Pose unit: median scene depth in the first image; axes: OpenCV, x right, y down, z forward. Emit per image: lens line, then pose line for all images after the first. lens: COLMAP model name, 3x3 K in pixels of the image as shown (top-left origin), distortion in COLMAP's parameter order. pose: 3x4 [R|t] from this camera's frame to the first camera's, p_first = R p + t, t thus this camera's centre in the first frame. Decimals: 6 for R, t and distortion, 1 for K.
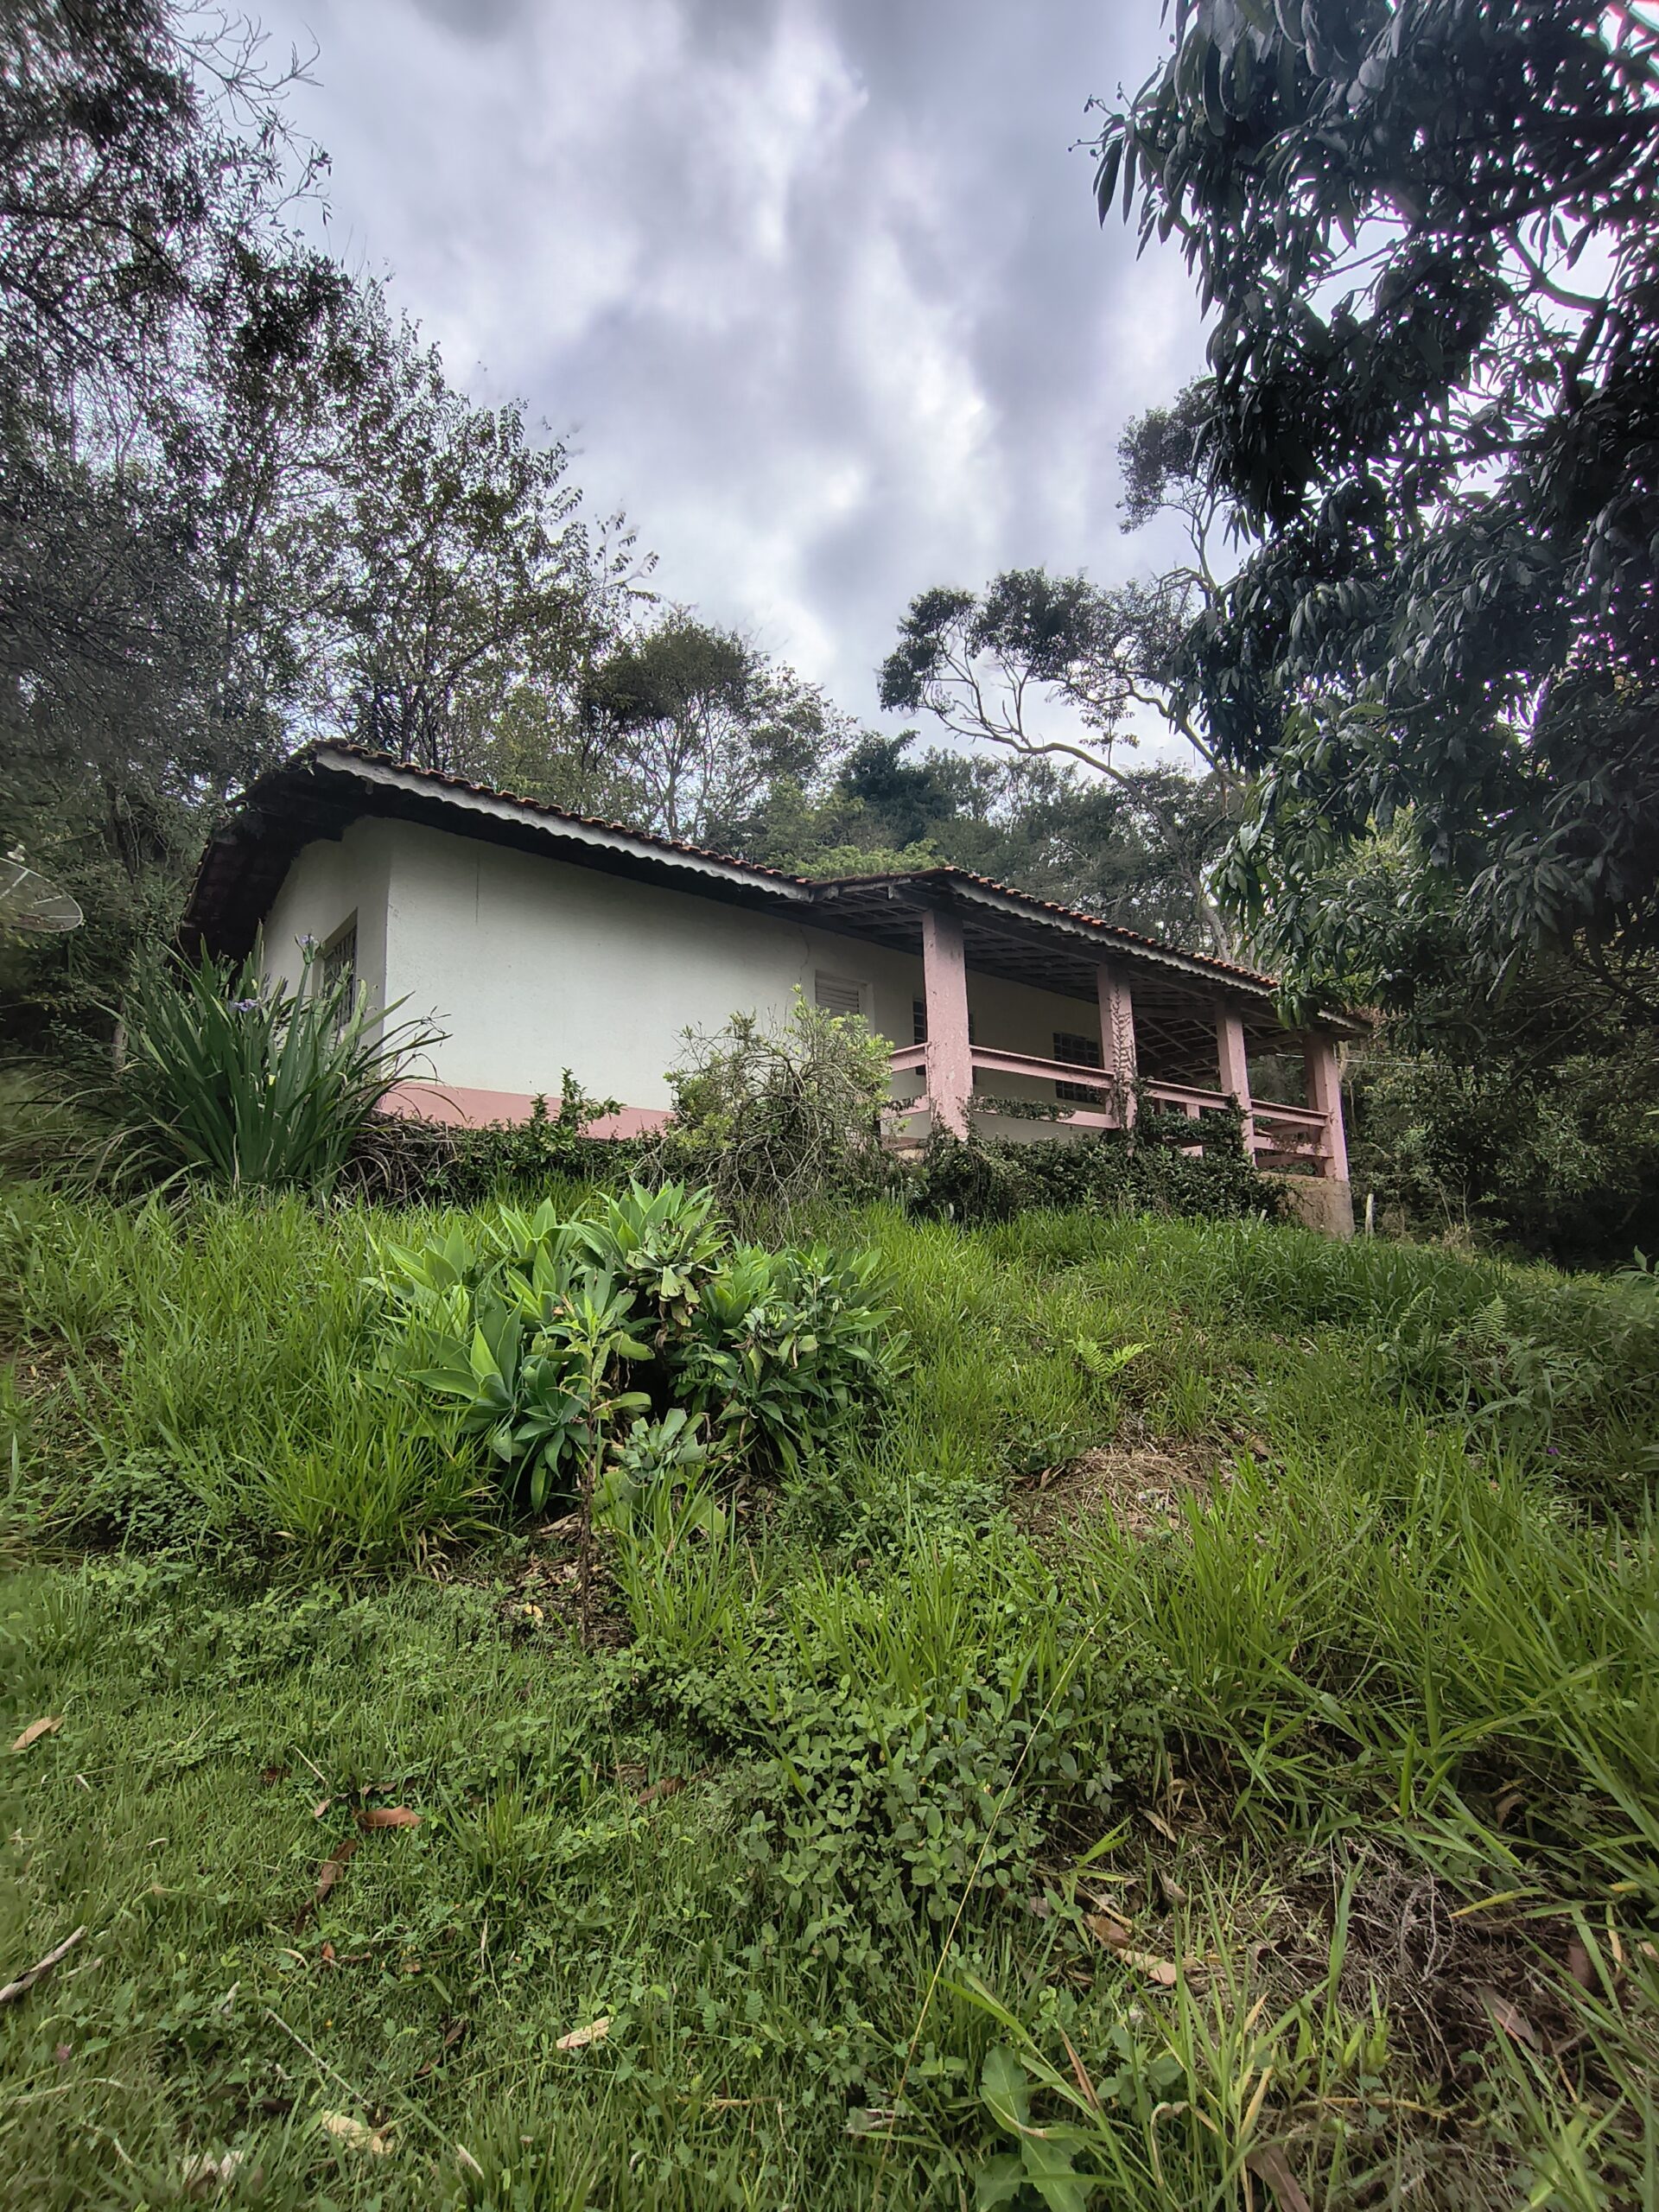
lens RADIAL K [[995.7, 0, 850.5], [0, 995.7, 1118.9], [0, 0, 1]] dist [-0.004241, -0.001238]
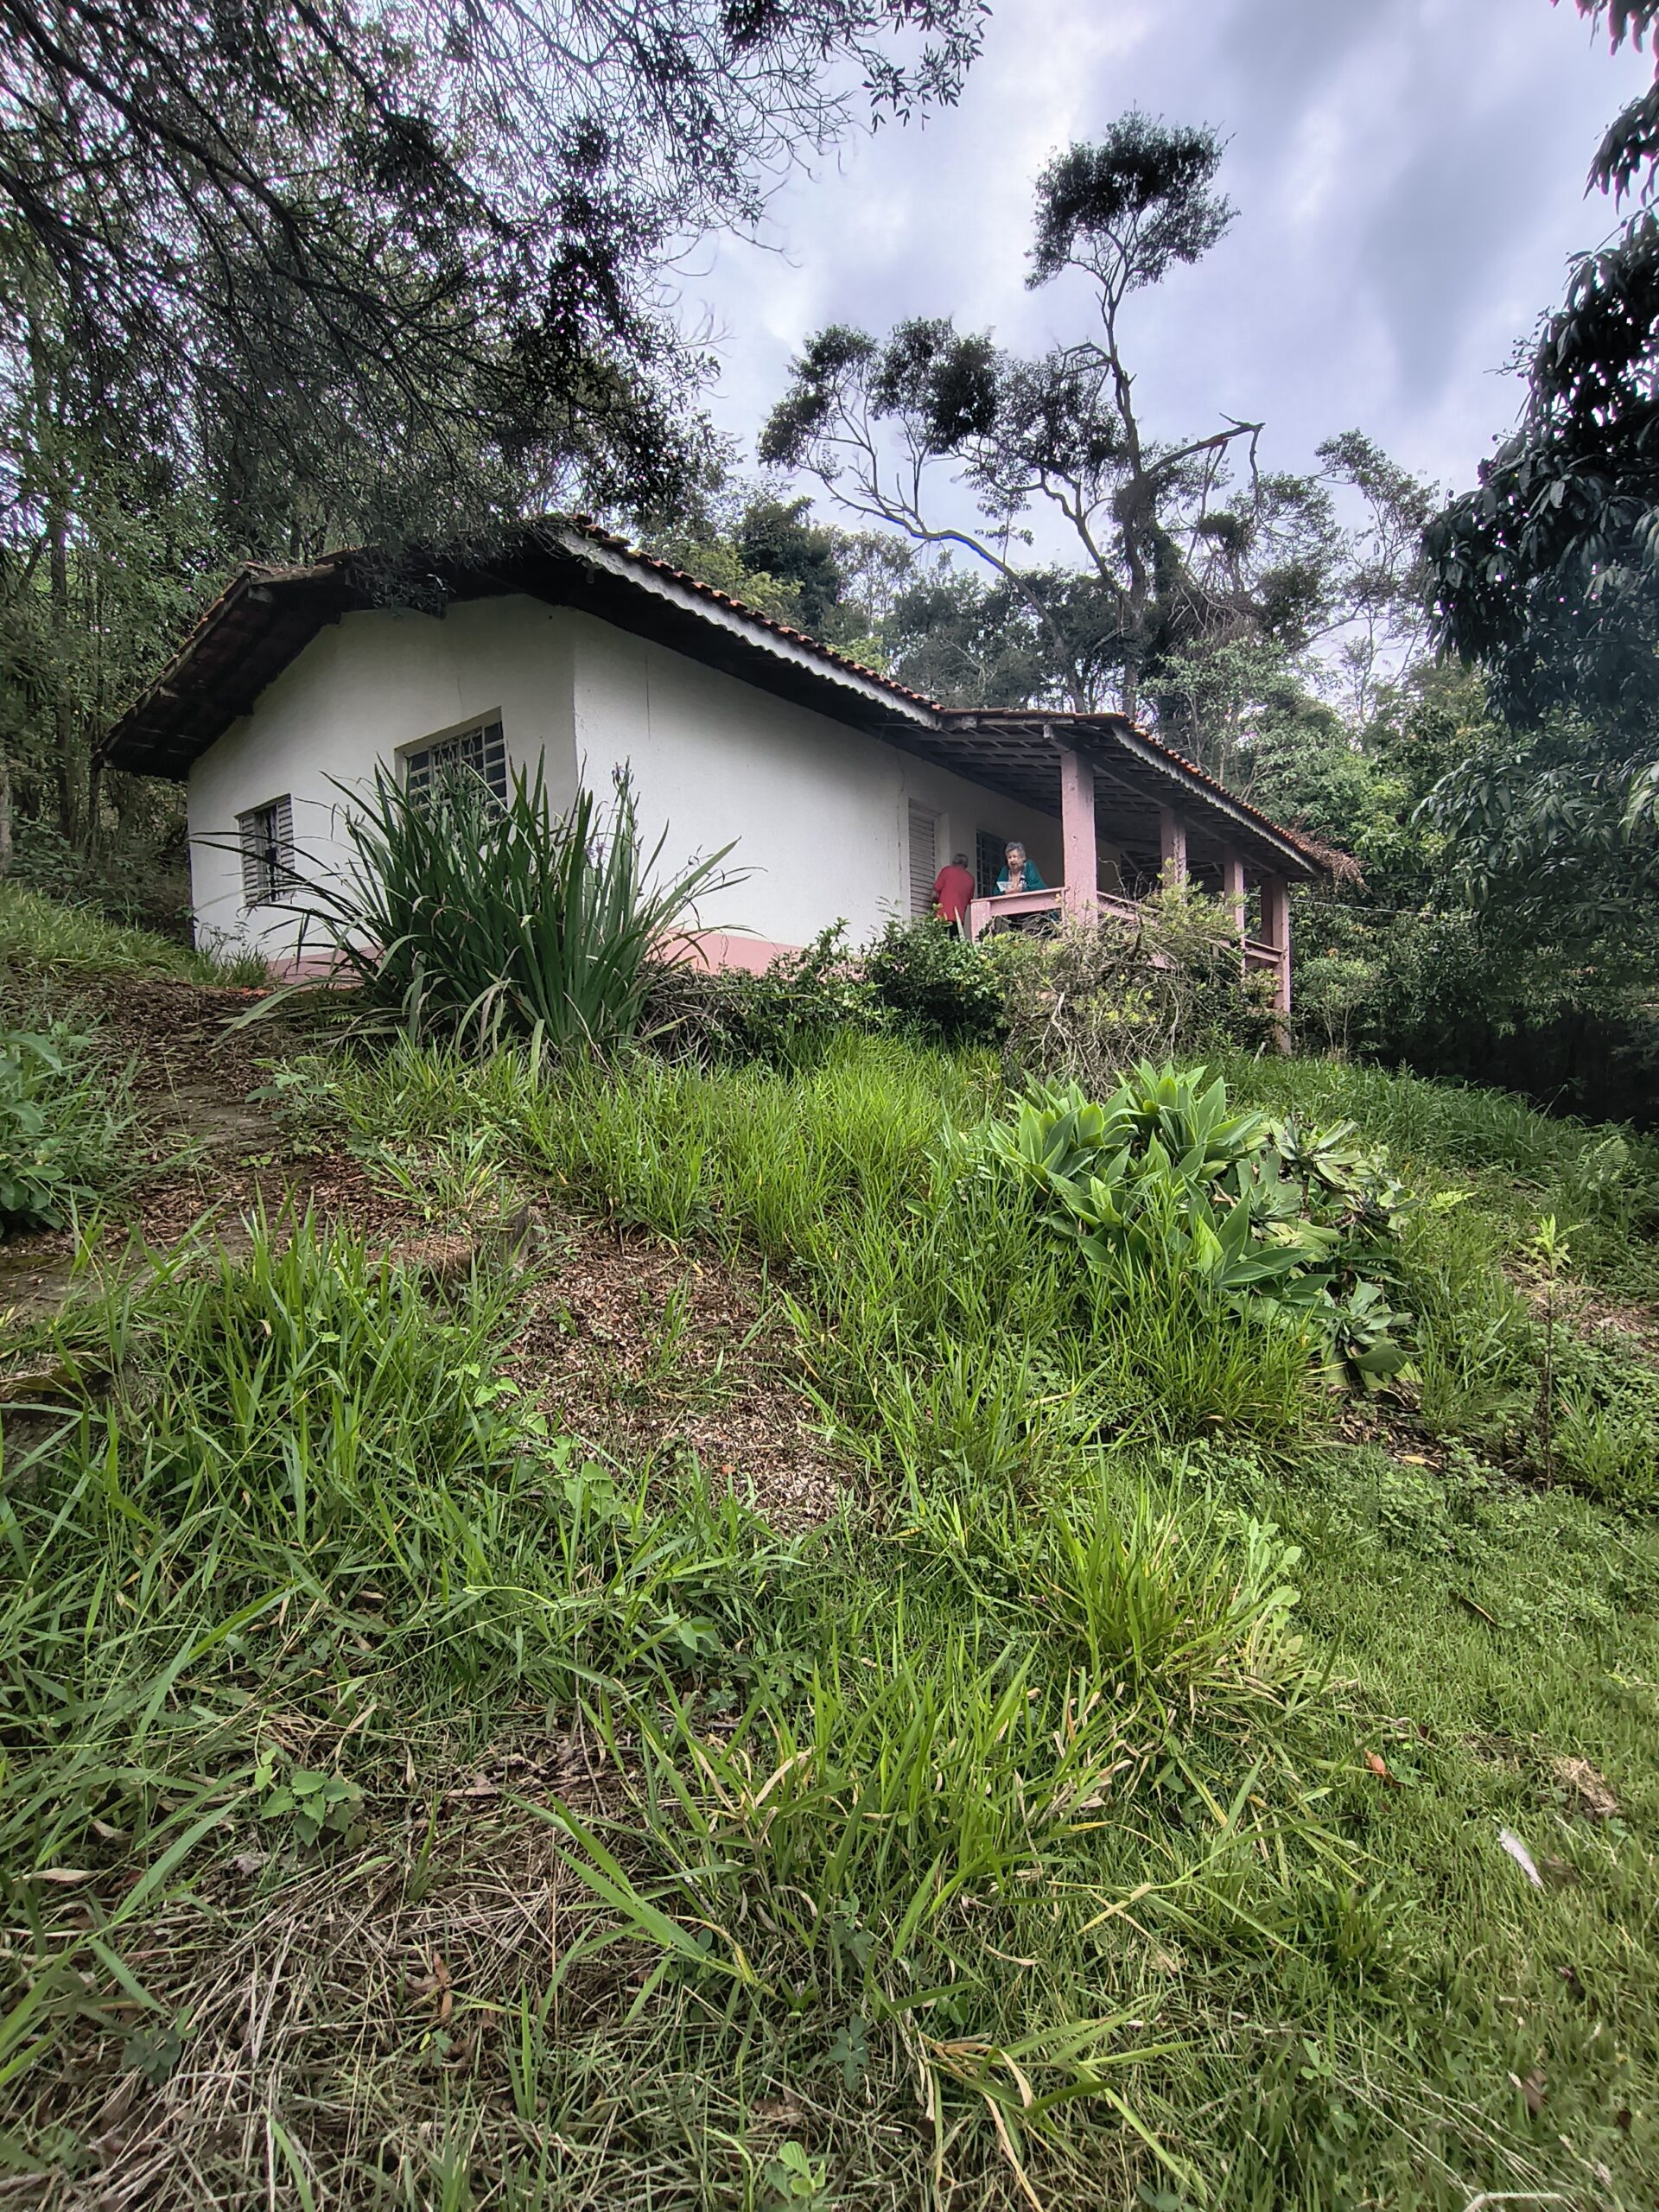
lens RADIAL K [[995.7, 0, 835.7], [0, 995.7, 1116.2], [0, 0, 1]] dist [-0.004241, -0.001238]
pose [[0.974934, -0.012655, 0.222133, -0.124063], [-0.031897, 0.980118, 0.195832, -0.012592], [-0.220195, -0.198009, 0.955147, 0.008007]]
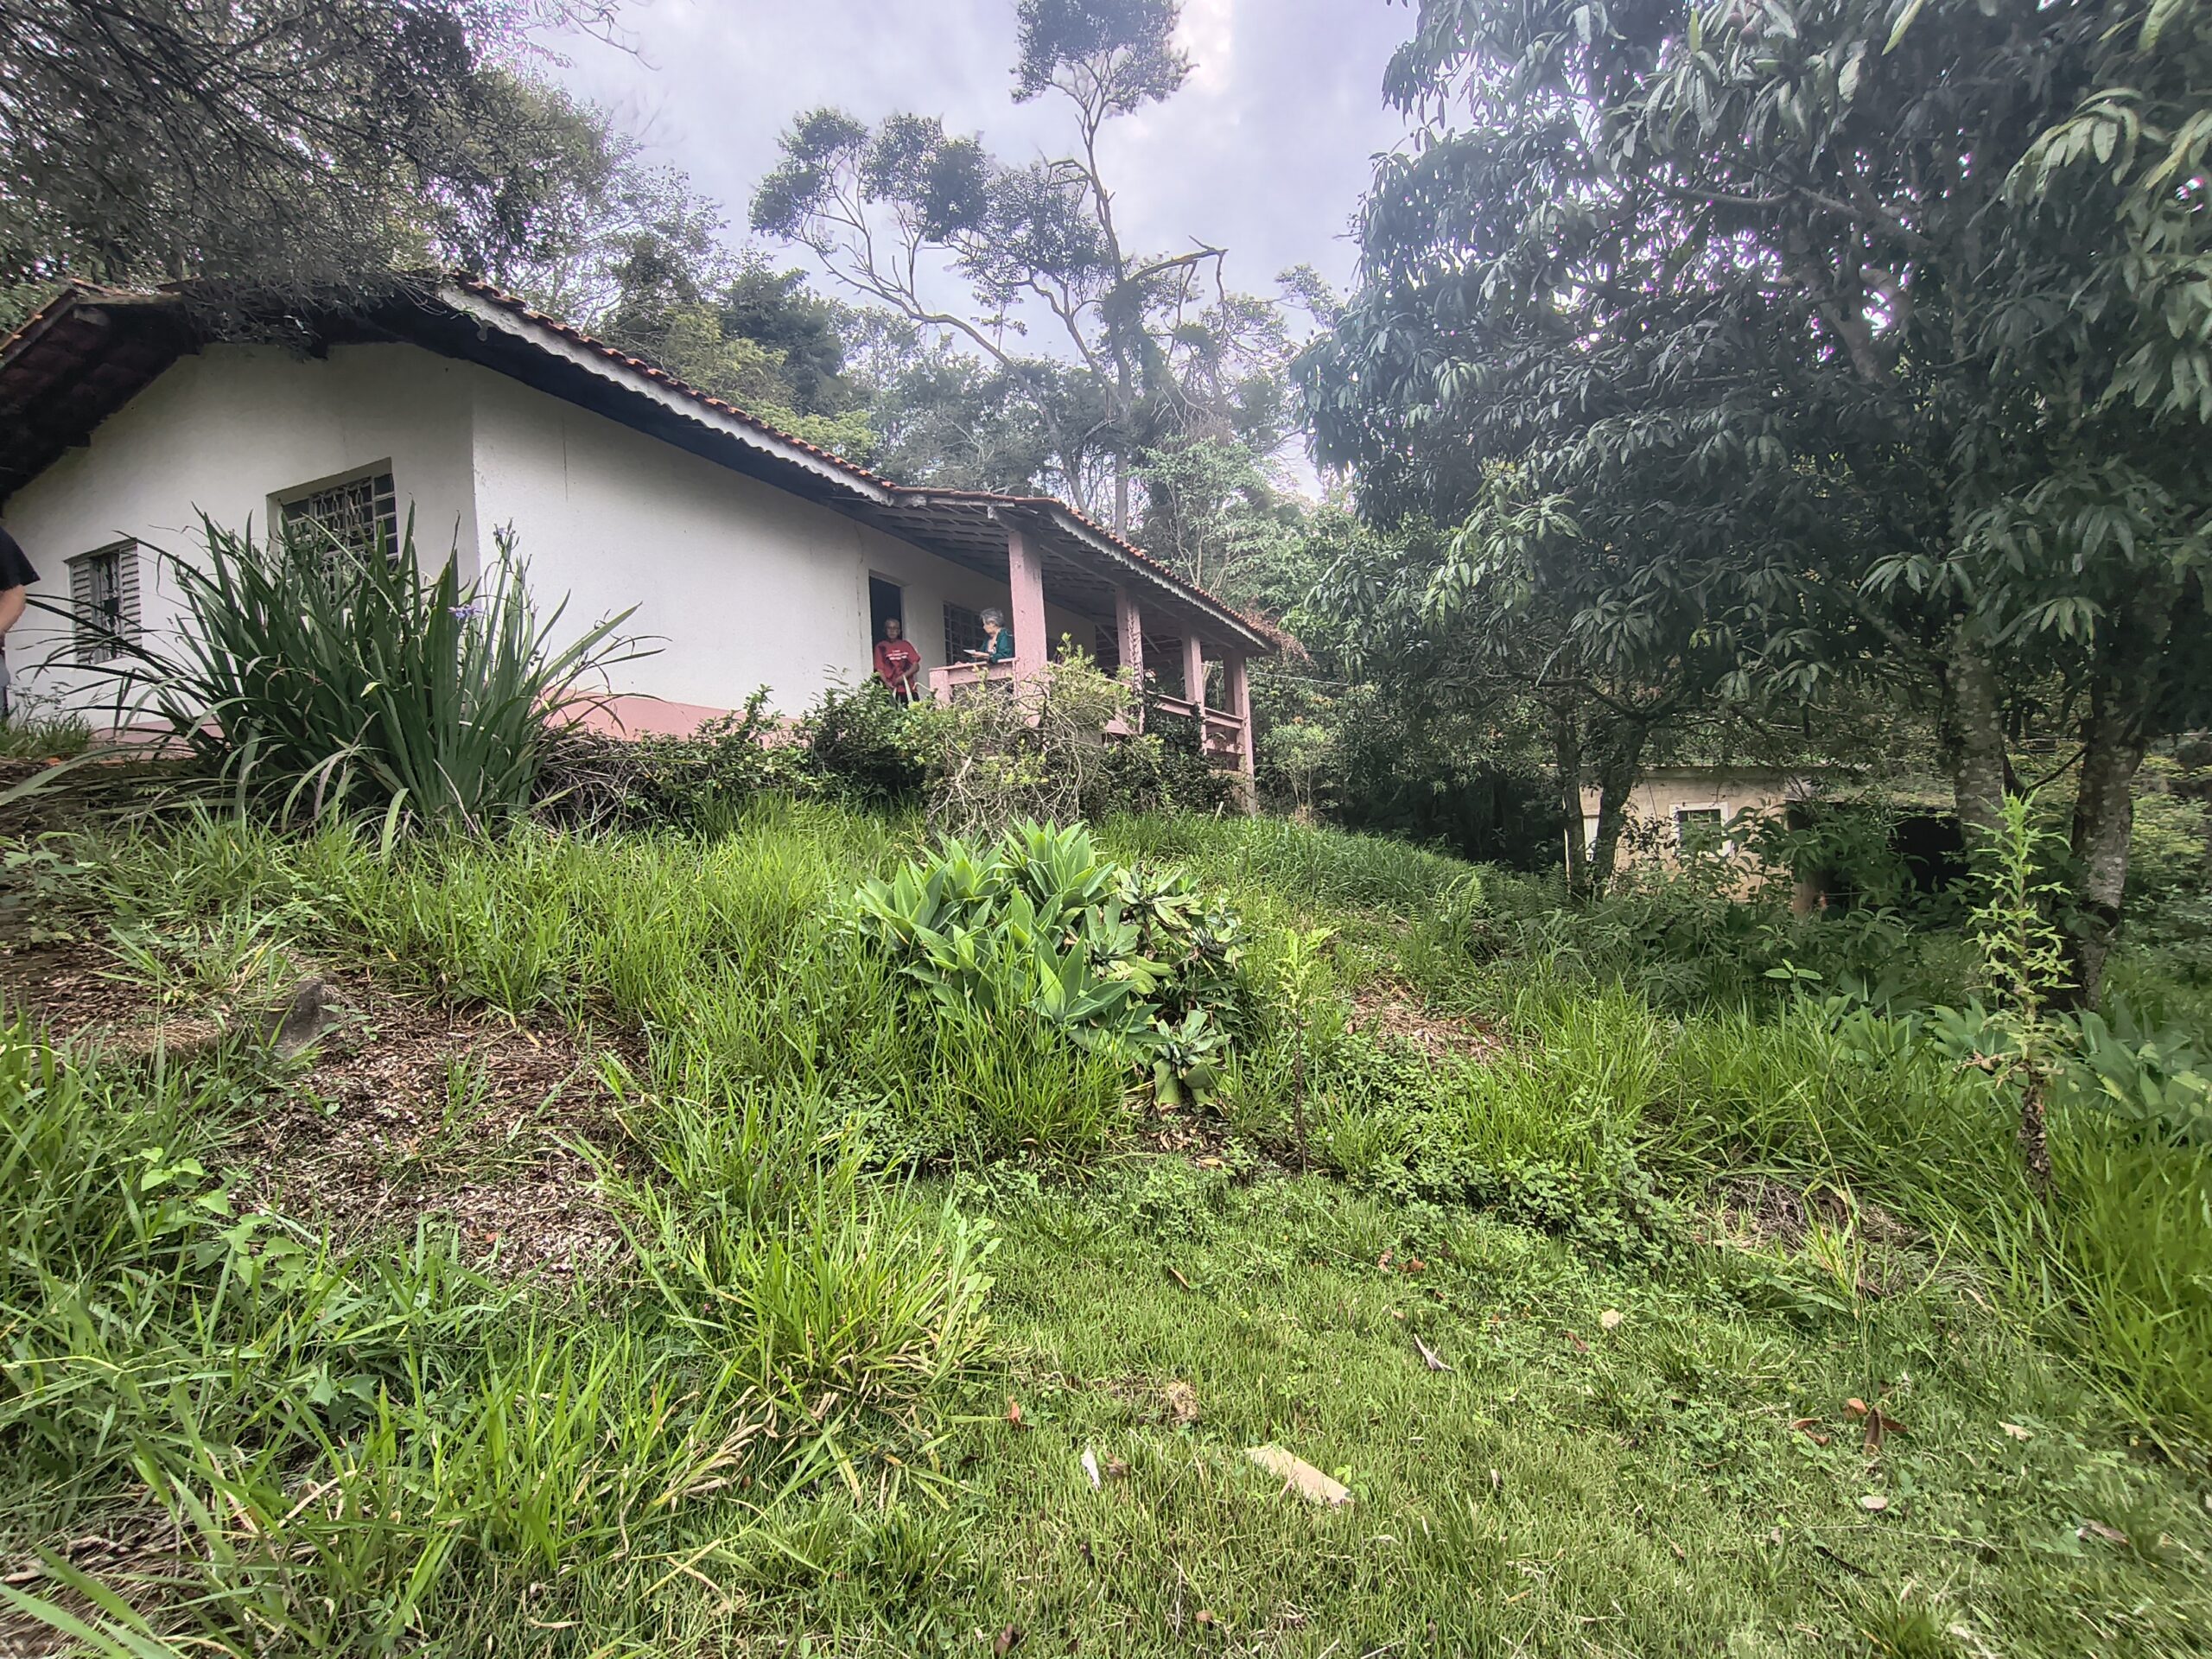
lens RADIAL K [[995.7, 0, 1115.1], [0, 995.7, 821.0], [0, 0, 1]] dist [-0.004241, -0.001238]
pose [[0.892555, -0.019740, 0.450506, -0.102760], [-0.041987, 0.991063, 0.126613, -0.013844], [-0.448979, -0.131924, 0.883750, -0.009635]]
